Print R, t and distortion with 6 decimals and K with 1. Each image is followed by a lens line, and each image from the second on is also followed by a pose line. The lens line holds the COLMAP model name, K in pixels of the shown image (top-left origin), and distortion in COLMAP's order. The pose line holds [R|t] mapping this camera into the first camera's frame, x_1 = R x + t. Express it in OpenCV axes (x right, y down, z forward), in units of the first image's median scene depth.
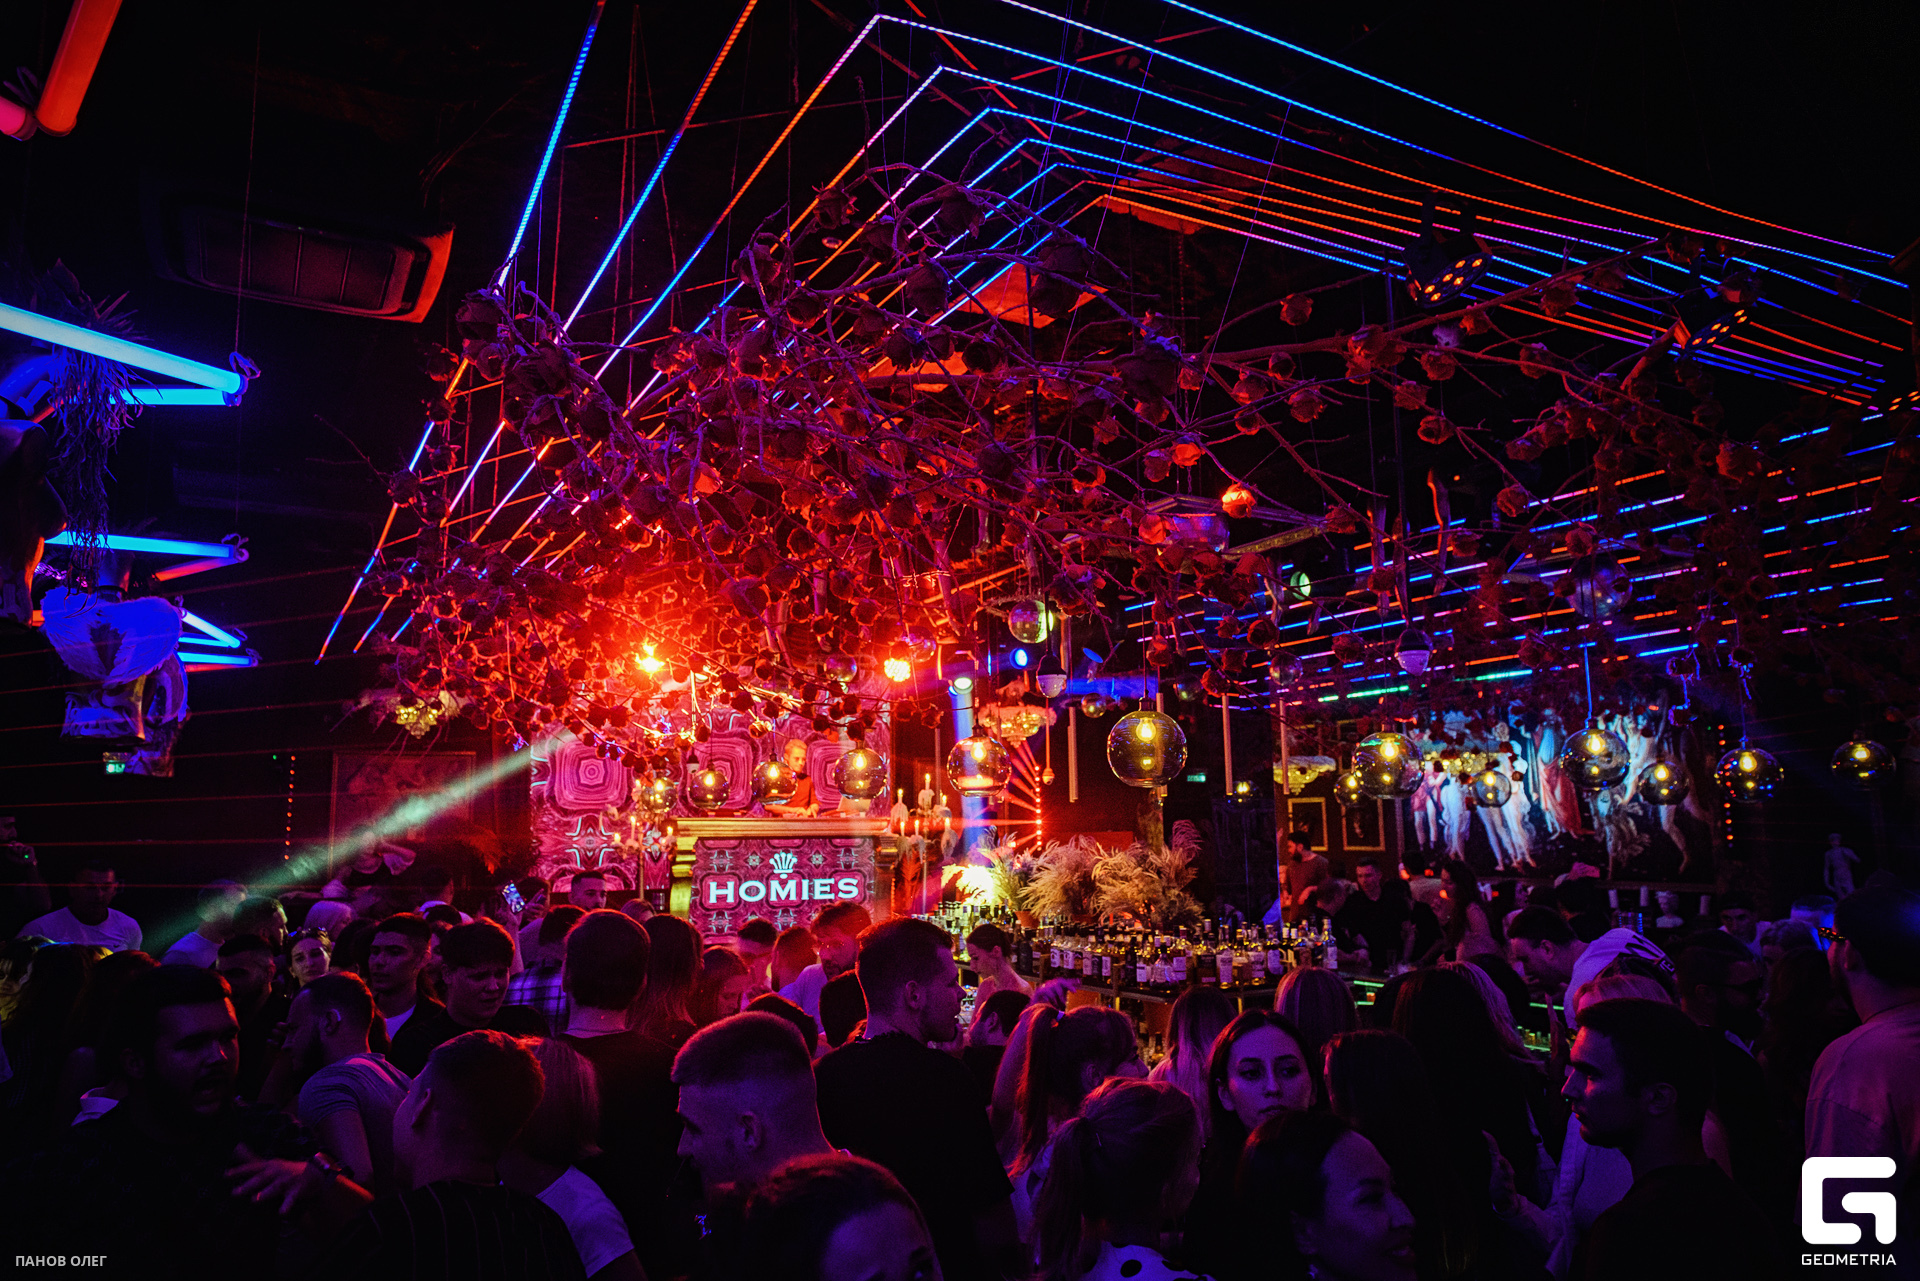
lens RADIAL K [[1349.8, 0, 963.9], [0, 1349.8, 637.8], [0, 0, 1]] dist [0.013166, -0.024203]
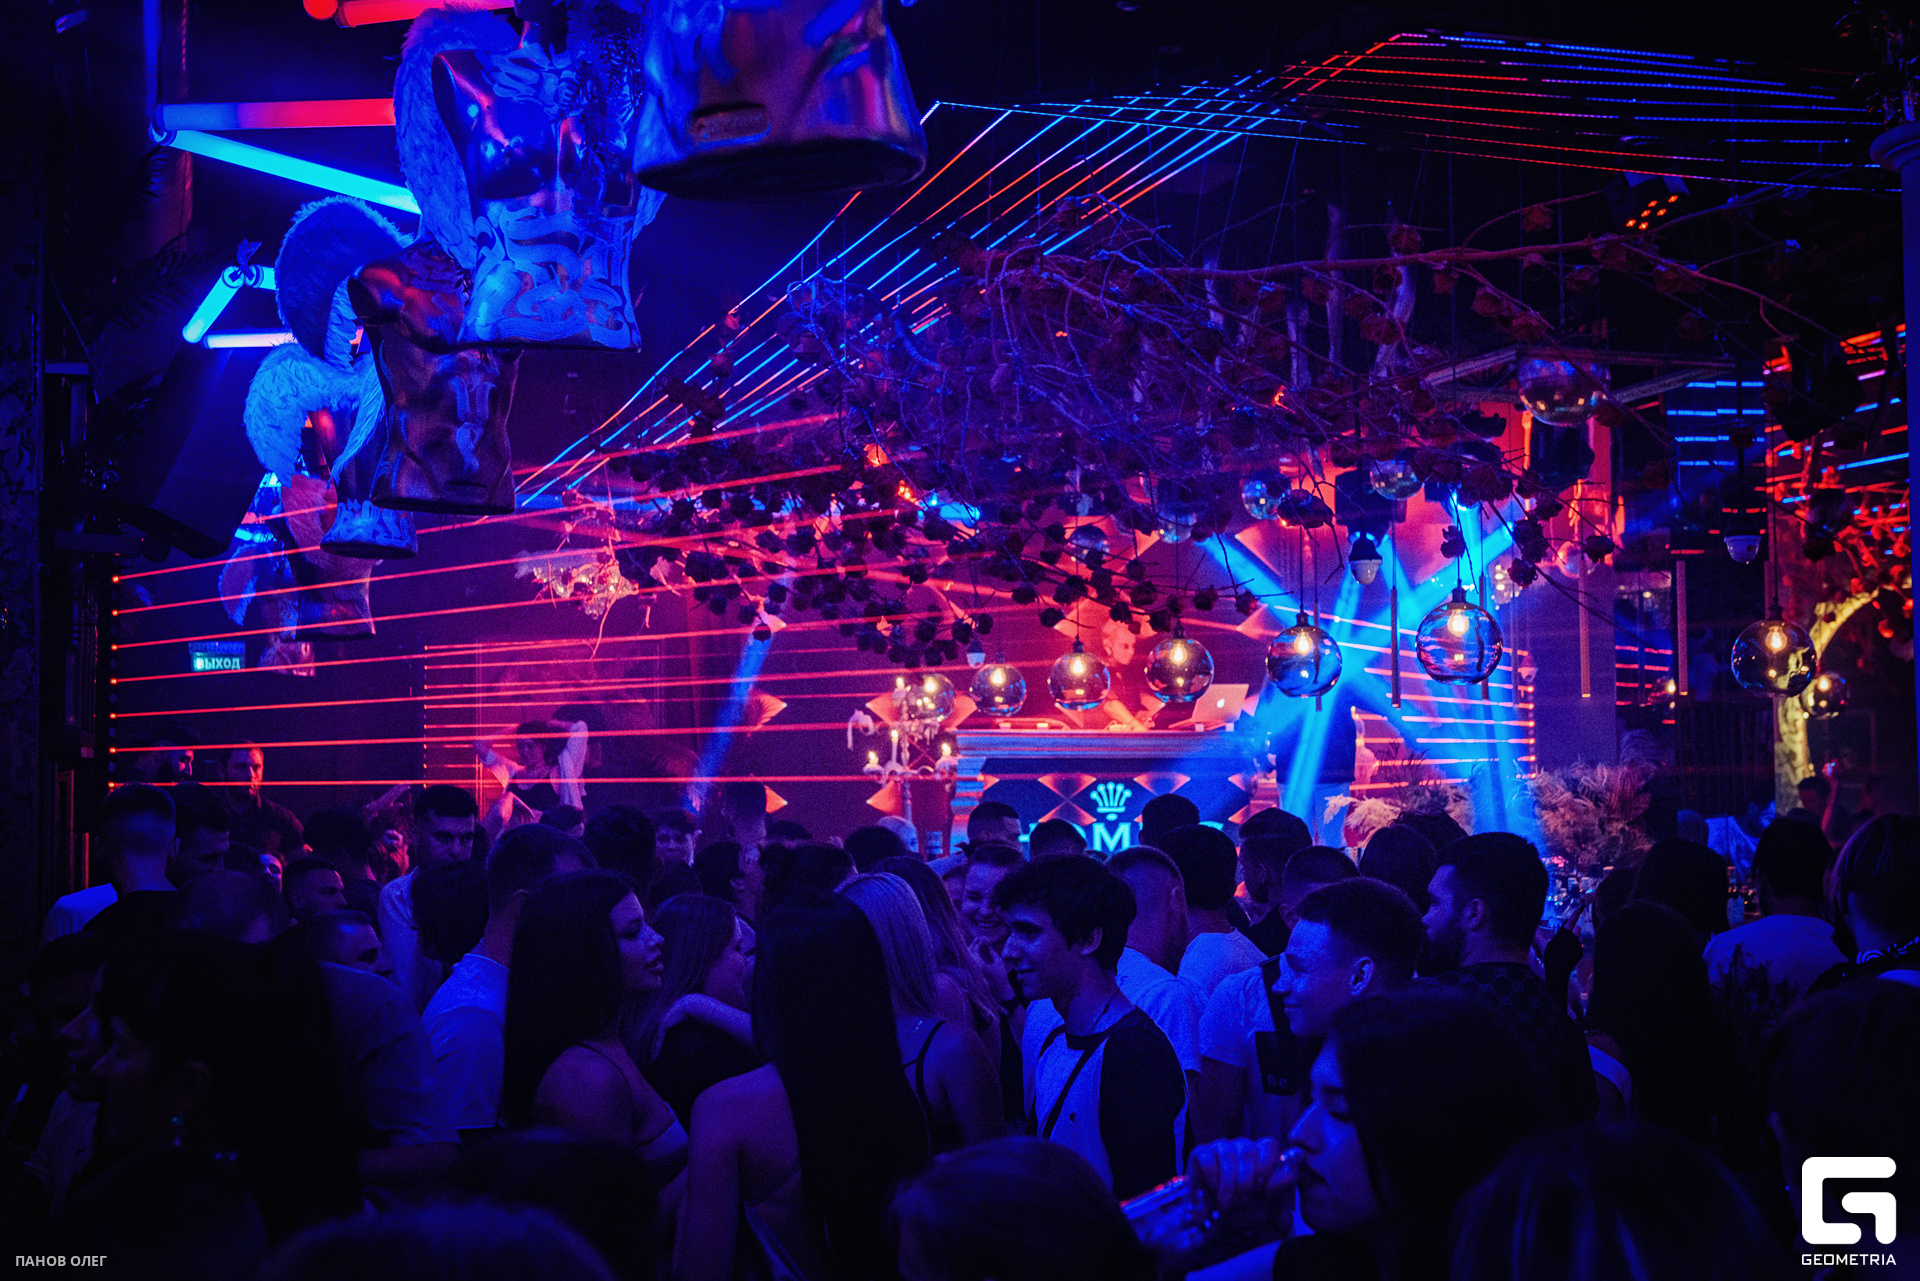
lens RADIAL K [[2593.9, 0, 959.5], [0, 2593.9, 640.3], [0, 0, 1]] dist [0.009535, 0.000000]
pose [[0.978901, -0.007123, -0.204211, 0.079713], [0.025982, 0.995619, 0.089817, -0.042056], [0.202676, -0.093228, 0.974798, -0.379141]]
